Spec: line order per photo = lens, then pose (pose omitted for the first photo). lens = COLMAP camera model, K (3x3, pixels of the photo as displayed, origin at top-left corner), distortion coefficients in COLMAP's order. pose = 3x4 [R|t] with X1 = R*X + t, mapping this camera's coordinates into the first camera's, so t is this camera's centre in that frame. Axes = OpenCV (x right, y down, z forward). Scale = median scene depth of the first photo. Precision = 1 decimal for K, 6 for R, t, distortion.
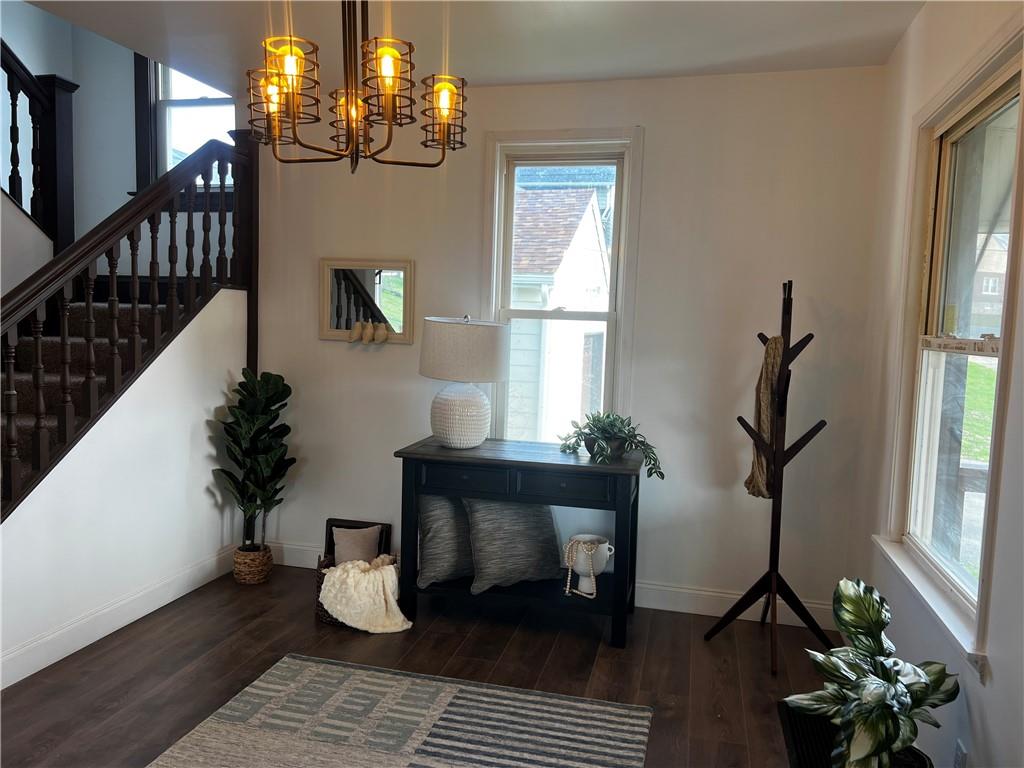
lens RADIAL K [[768.7, 0, 513.3], [0, 768.7, 390.5], [0, 0, 1]] dist [0.065320, -0.072919]
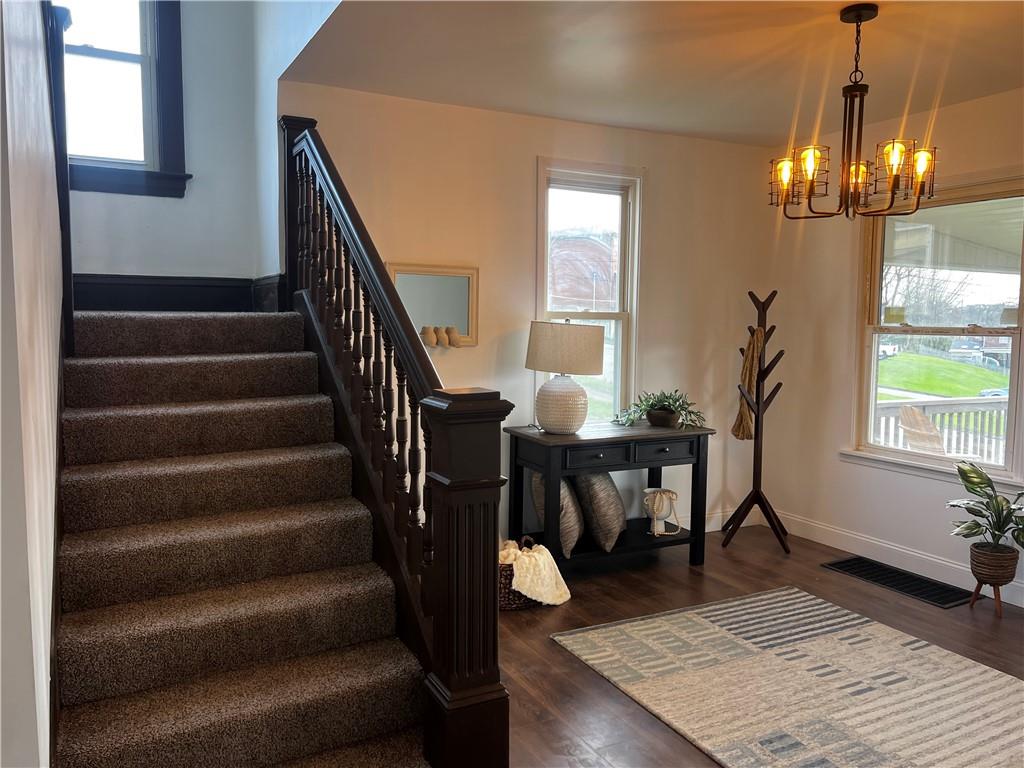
lens RADIAL K [[765.1, 0, 516.0], [0, 765.1, 381.9], [0, 0, 1]] dist [0.061898, -0.068853]
pose [[0.747652, -0.077243, 0.659583, -0.922536], [0.074092, 0.996714, 0.032739, -0.048349], [-0.659944, 0.024393, 0.750918, 0.194963]]
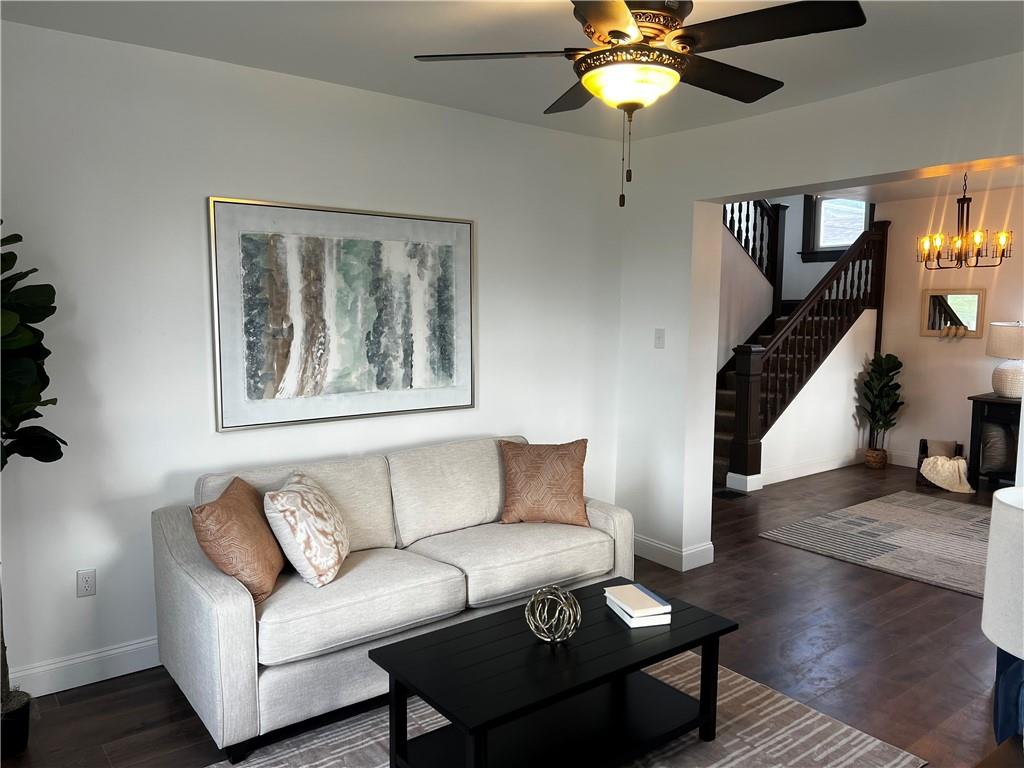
lens RADIAL K [[761.8, 0, 512.0], [0, 761.8, 384.0], [0, 0, 1]] dist [-0.004192, 0.000102]
pose [[0.777512, 0.034507, -0.627920, 0.139191], [-0.034852, 0.999323, 0.011763, 0.065892], [0.627901, 0.012738, 0.778189, -1.104527]]
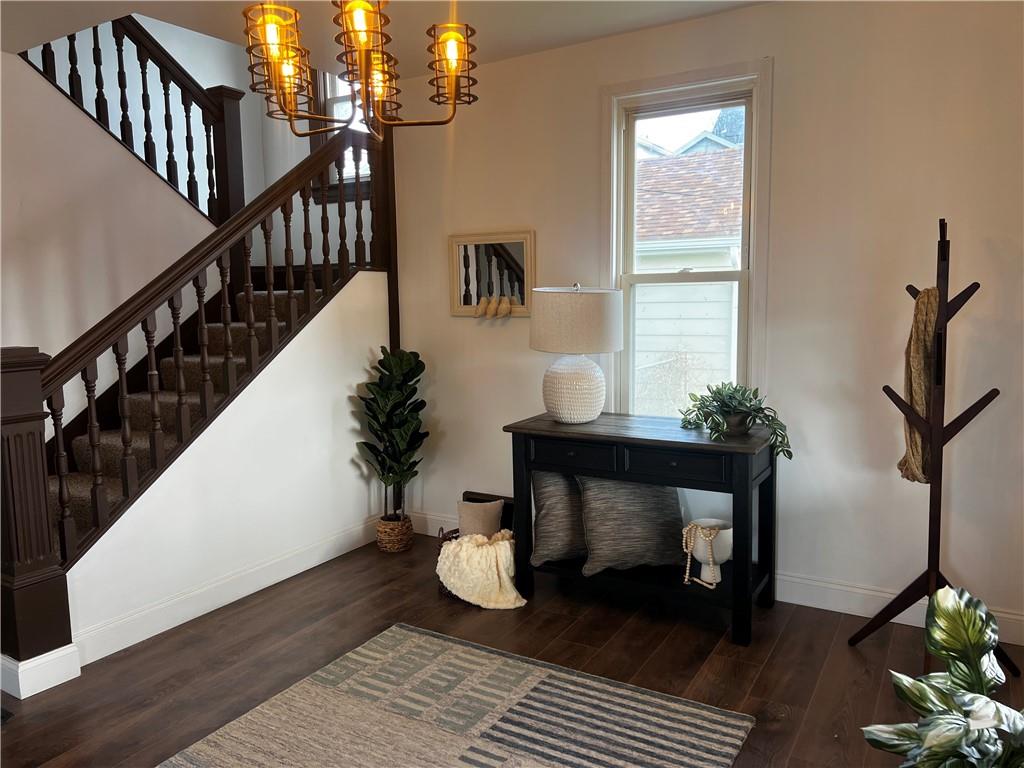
lens RADIAL K [[765.1, 0, 516.0], [0, 765.1, 381.9], [0, 0, 1]] dist [0.061898, -0.068853]
pose [[0.956214, -0.014768, -0.292294, 0.147593], [0.020924, 0.999620, 0.017948, 0.005263], [0.291918, -0.023278, 0.956160, 0.072168]]
